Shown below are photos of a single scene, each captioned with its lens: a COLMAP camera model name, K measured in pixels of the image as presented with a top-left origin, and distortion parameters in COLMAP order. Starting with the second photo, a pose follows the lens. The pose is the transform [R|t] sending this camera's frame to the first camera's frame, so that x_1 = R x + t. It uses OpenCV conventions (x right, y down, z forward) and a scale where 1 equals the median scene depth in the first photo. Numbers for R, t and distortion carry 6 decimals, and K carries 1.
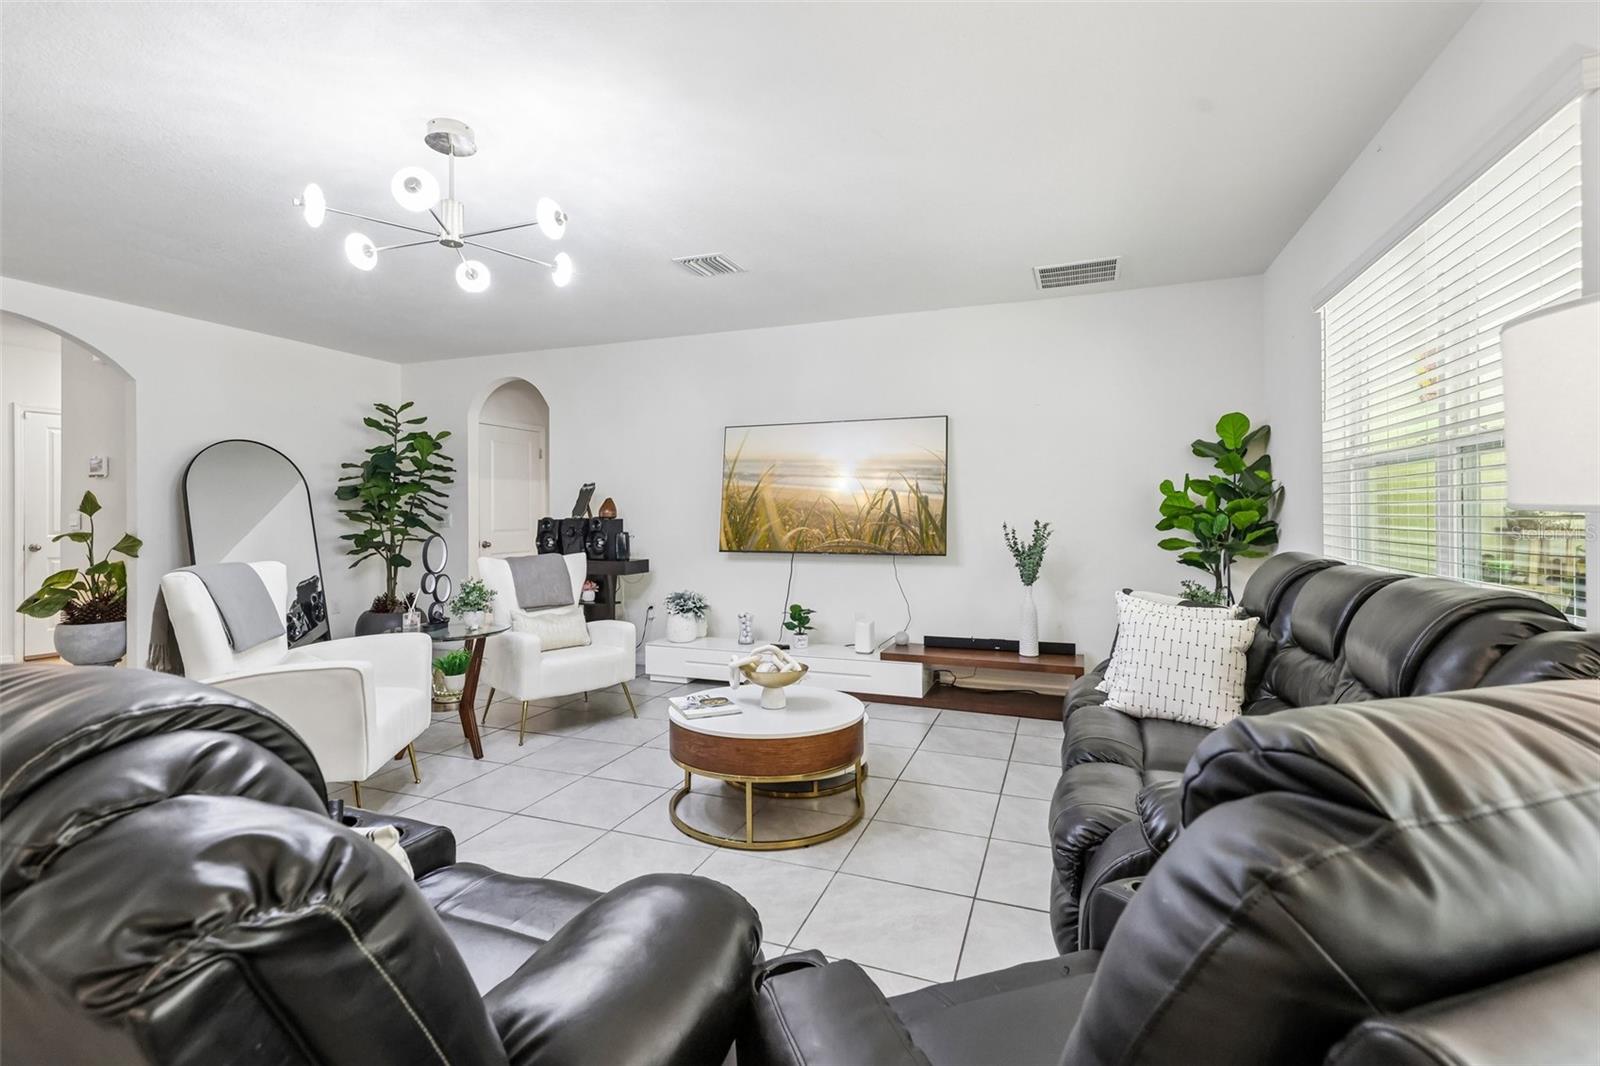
lens RADIAL K [[717.3, 0, 795.0], [0, 717.3, 508.1], [0, 0, 1]] dist [0.000186, -0.000013]
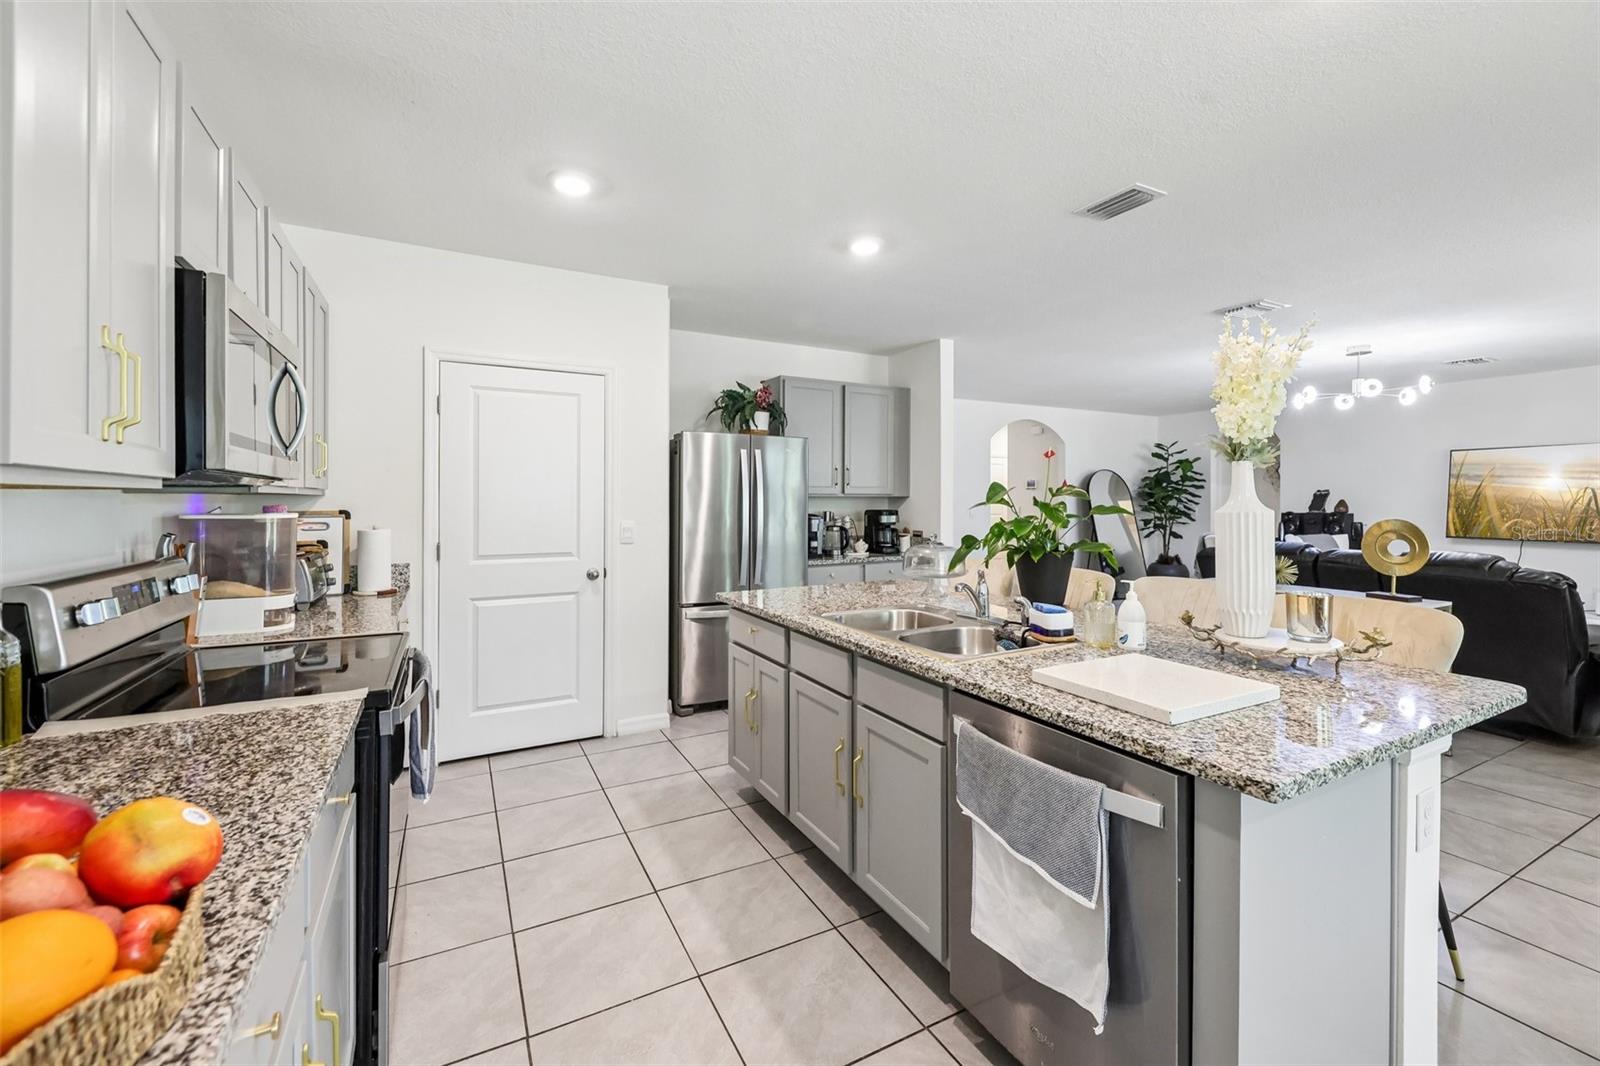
lens RADIAL K [[656.3, 0, 792.7], [0, 656.3, 497.4], [0, 0, 1]] dist [0.002553, -0.000118]
pose [[0.746393, 0.002151, -0.665503, -0.200479], [0.003637, 0.999967, 0.007311, -0.033048], [0.665496, -0.007877, 0.746360, -0.828938]]
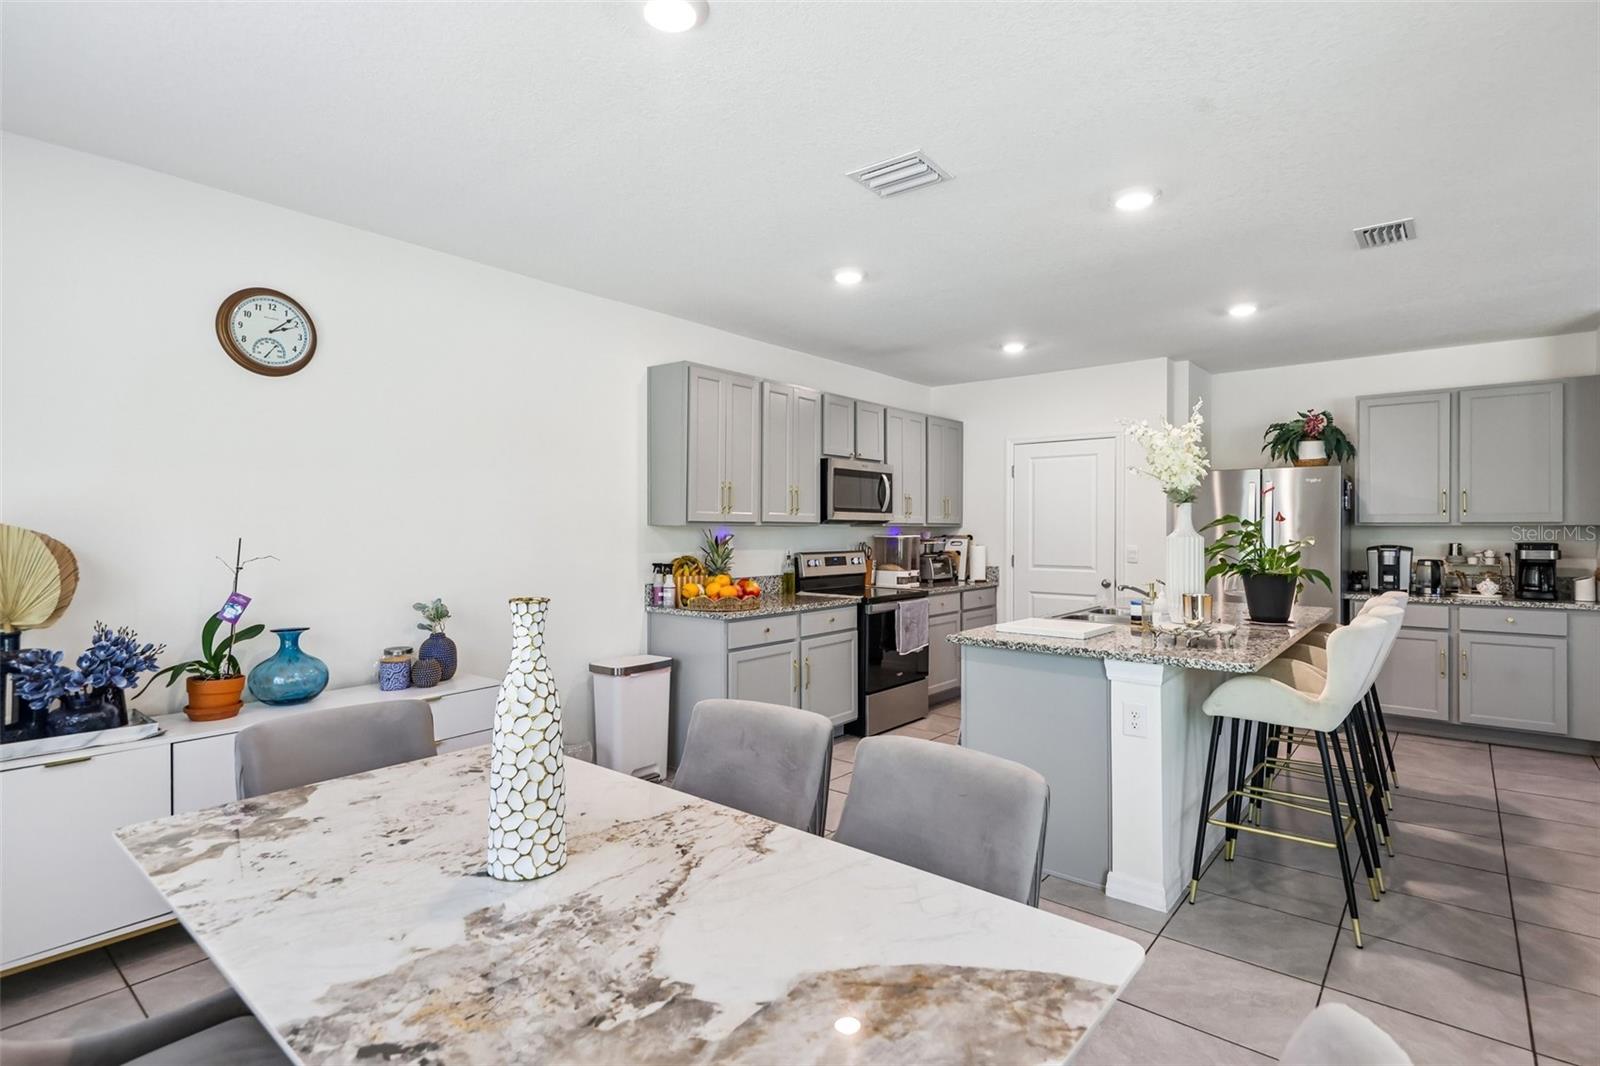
lens RADIAL K [[779.6, 0, 800.0], [0, 779.6, 533.0], [0, 0, 1]] dist [0.019720, -0.009061]
pose [[-0.327840, 0.008391, -0.944696, 0.372346], [0.009860, 0.999936, 0.005460, -0.031541], [0.944682, -0.007524, -0.327902, -0.512783]]
